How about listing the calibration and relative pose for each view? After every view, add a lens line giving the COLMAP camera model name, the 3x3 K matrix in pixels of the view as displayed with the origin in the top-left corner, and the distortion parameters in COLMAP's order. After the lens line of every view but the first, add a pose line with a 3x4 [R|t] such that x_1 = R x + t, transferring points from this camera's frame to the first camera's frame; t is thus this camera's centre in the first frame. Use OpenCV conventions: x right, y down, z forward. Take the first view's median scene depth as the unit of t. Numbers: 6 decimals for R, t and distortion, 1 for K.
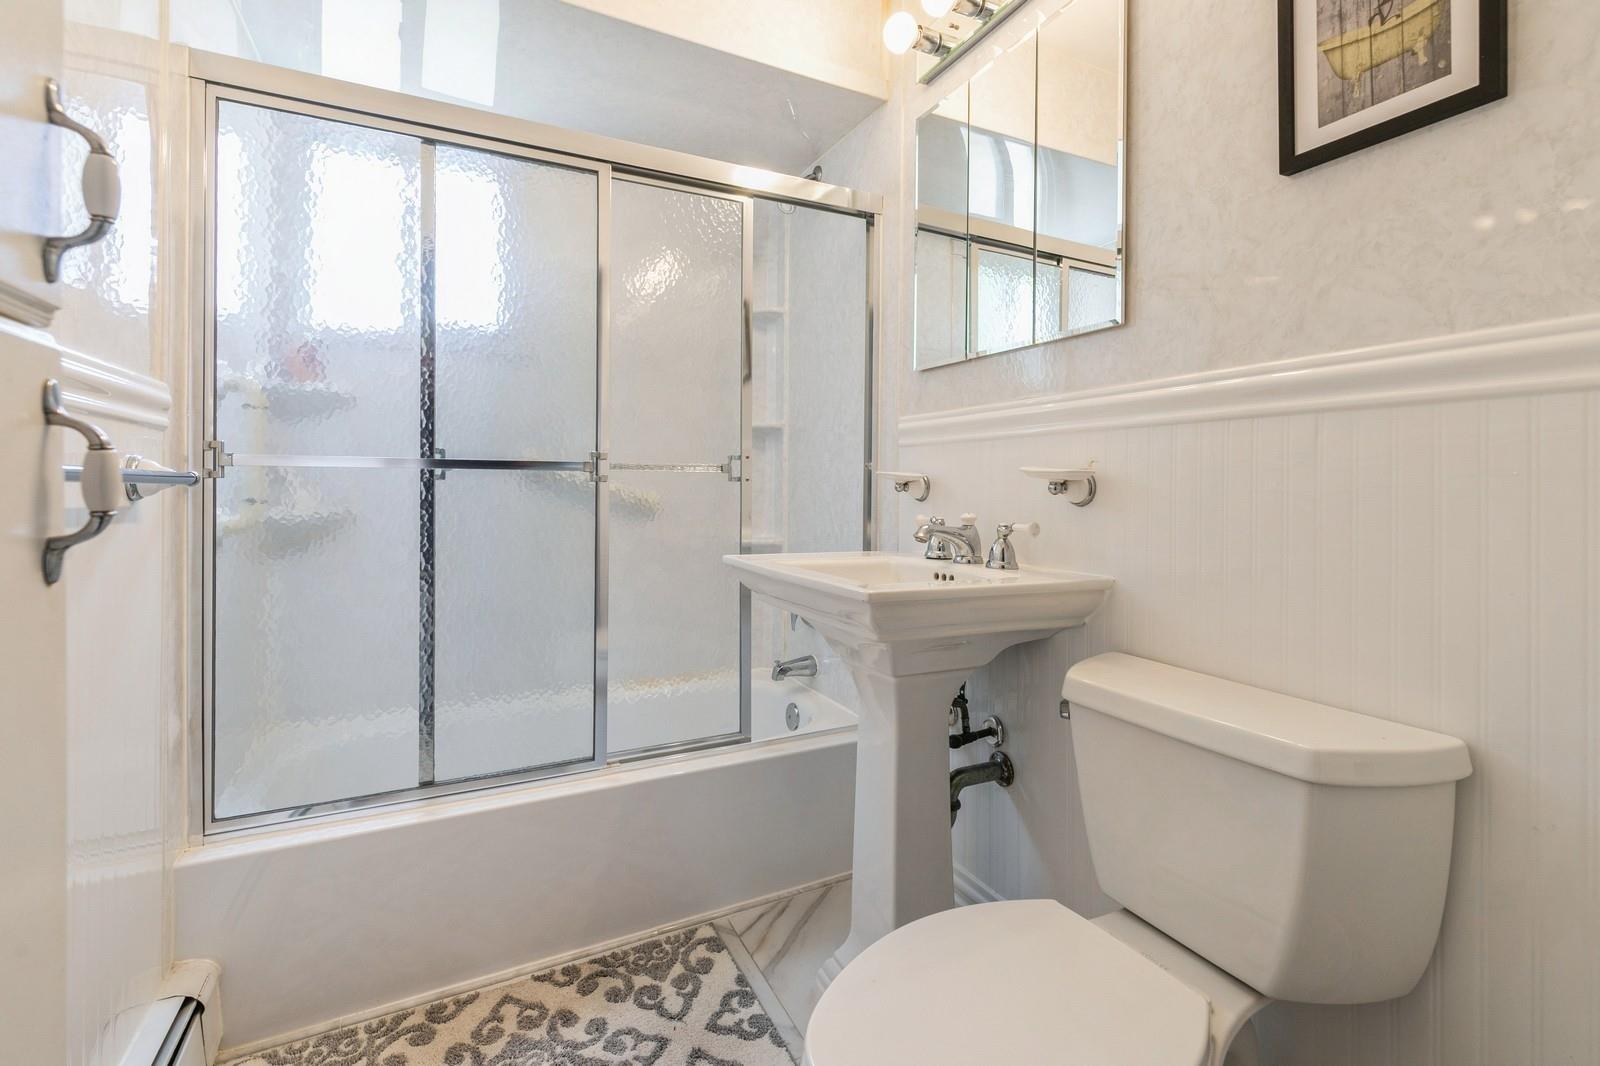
lens RADIAL K [[711.8, 0, 790.8], [0, 711.8, 479.2], [0, 0, 1]] dist [-0.001359, 0.000880]
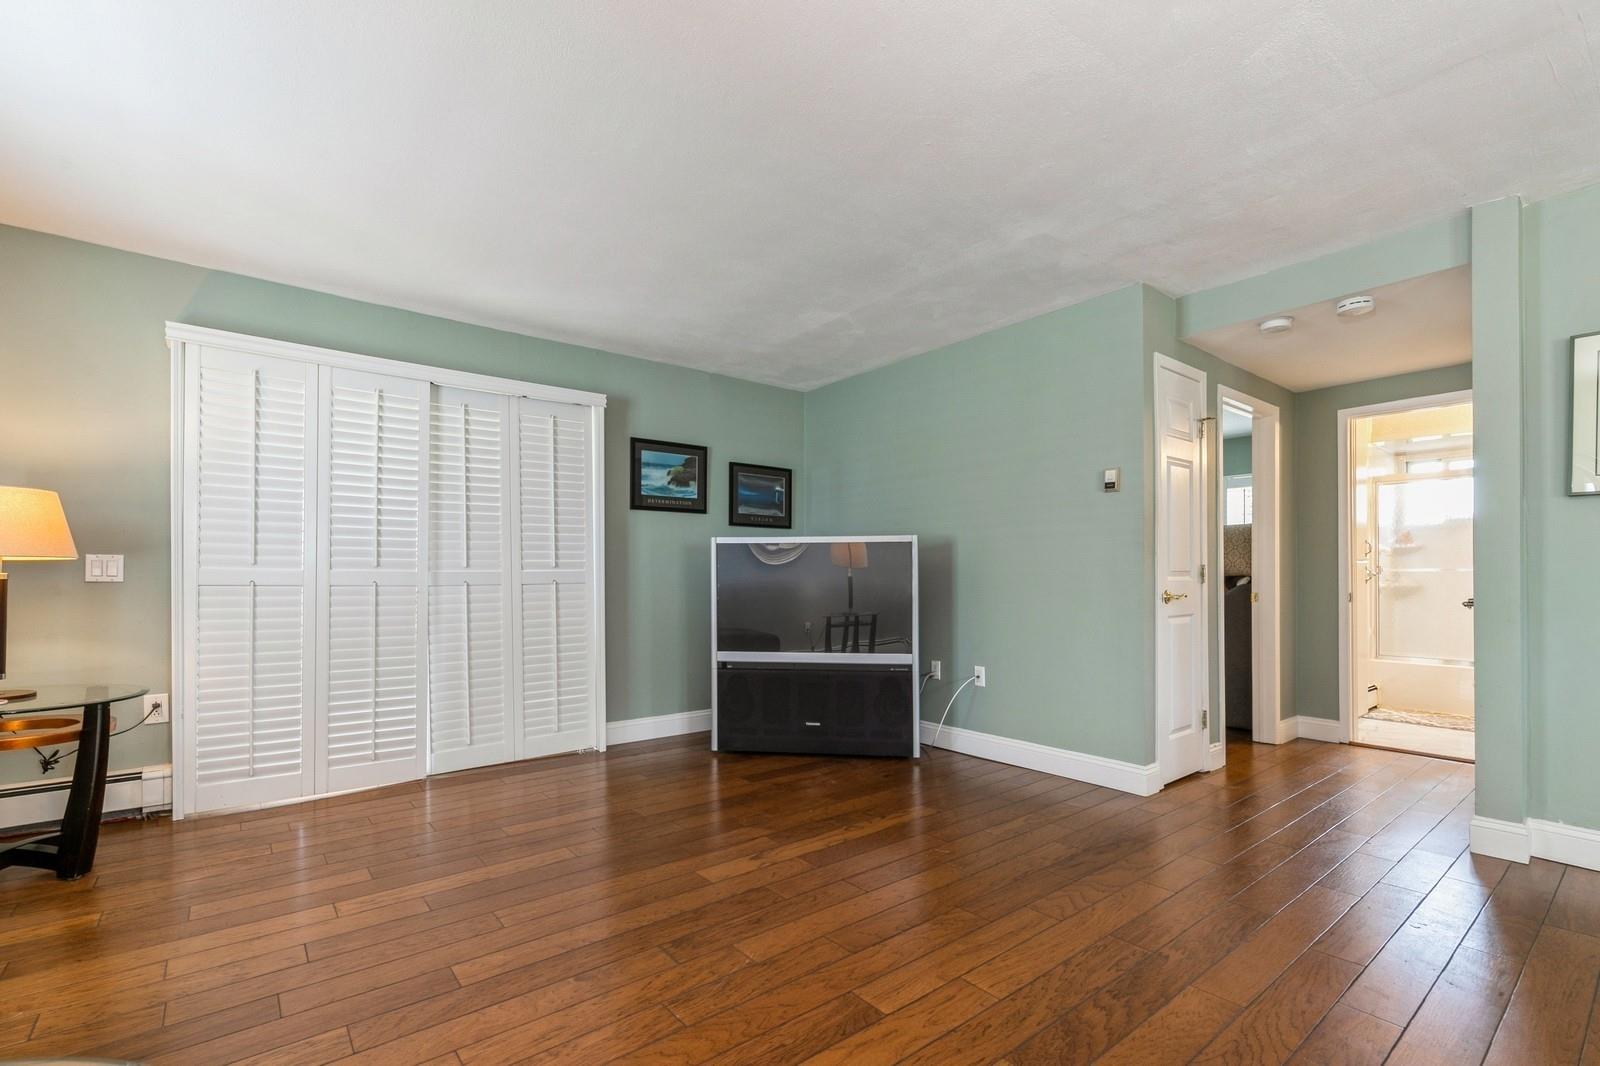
lens RADIAL K [[711.8, 0, 795.5], [0, 711.8, 581.9], [0, 0, 1]] dist [-0.001359, 0.000880]
pose [[0.210305, -0.005326, -0.977621, 1.947809], [0.010216, 0.999943, -0.003250, 0.016518], [0.977582, -0.009304, 0.210348, -2.462701]]
